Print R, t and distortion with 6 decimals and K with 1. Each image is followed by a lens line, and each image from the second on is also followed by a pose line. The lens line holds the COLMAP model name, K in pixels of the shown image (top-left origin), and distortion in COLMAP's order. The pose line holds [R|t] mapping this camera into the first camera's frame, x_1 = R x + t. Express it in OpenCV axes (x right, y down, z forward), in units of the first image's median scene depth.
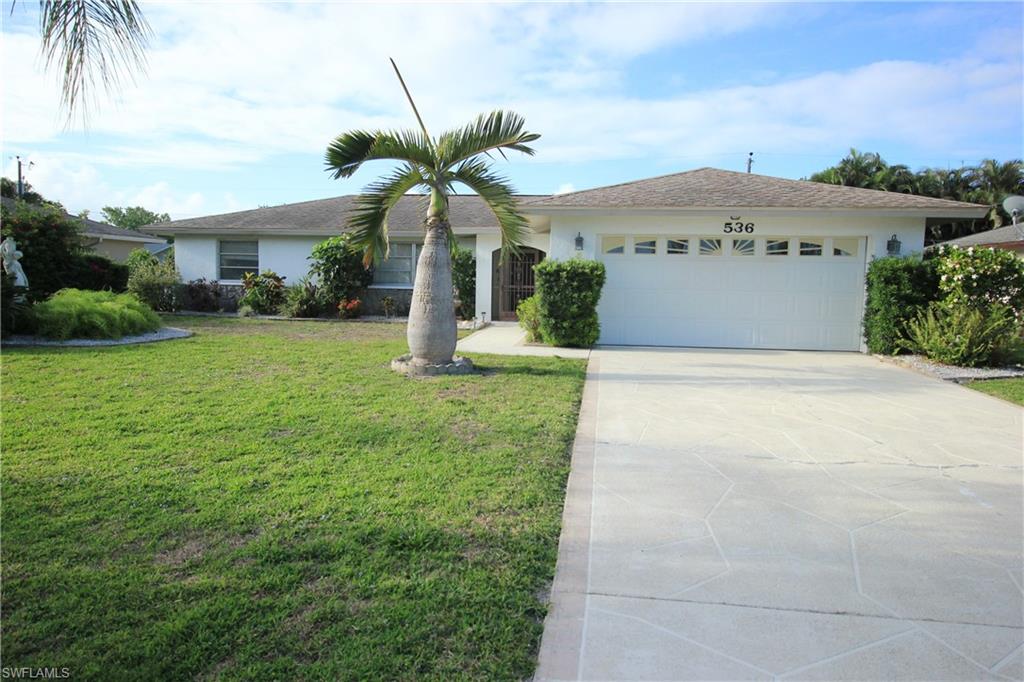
lens RADIAL K [[644.1, 0, 549.5], [0, 644.1, 338.4], [0, 0, 1]] dist [0.005785, 0.000816]
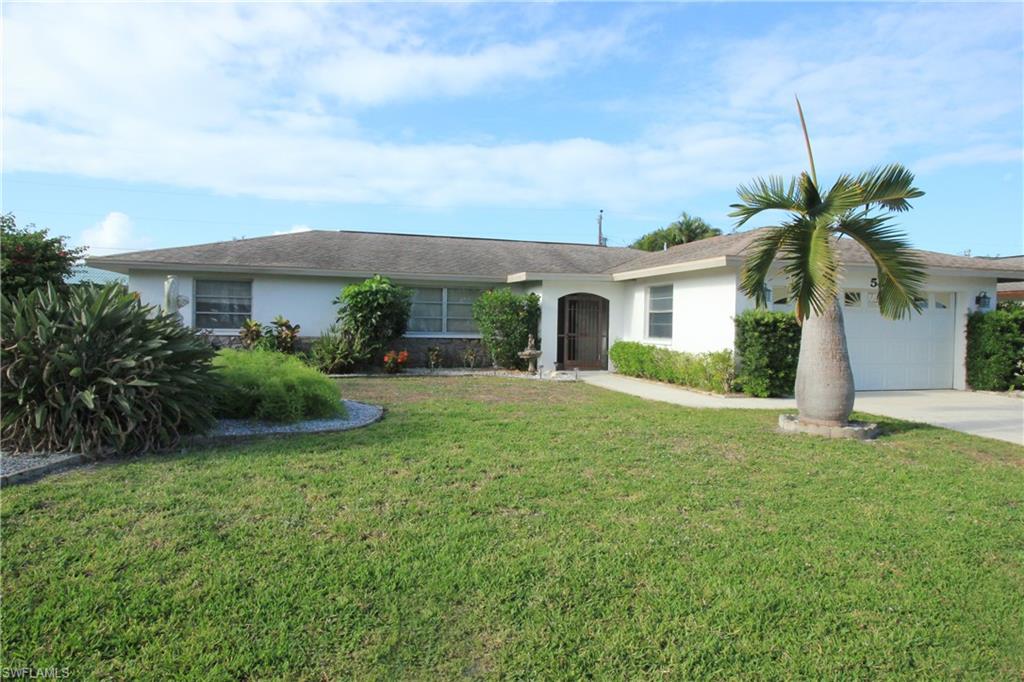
lens RADIAL K [[617.6, 0, 529.4], [0, 617.6, 339.0], [0, 0, 1]] dist [0.004310, -0.000380]
pose [[0.926496, -0.012409, 0.376100, -0.457176], [0.035054, 0.997956, -0.053426, -0.026242], [-0.374668, 0.062683, 0.925038, 0.164707]]
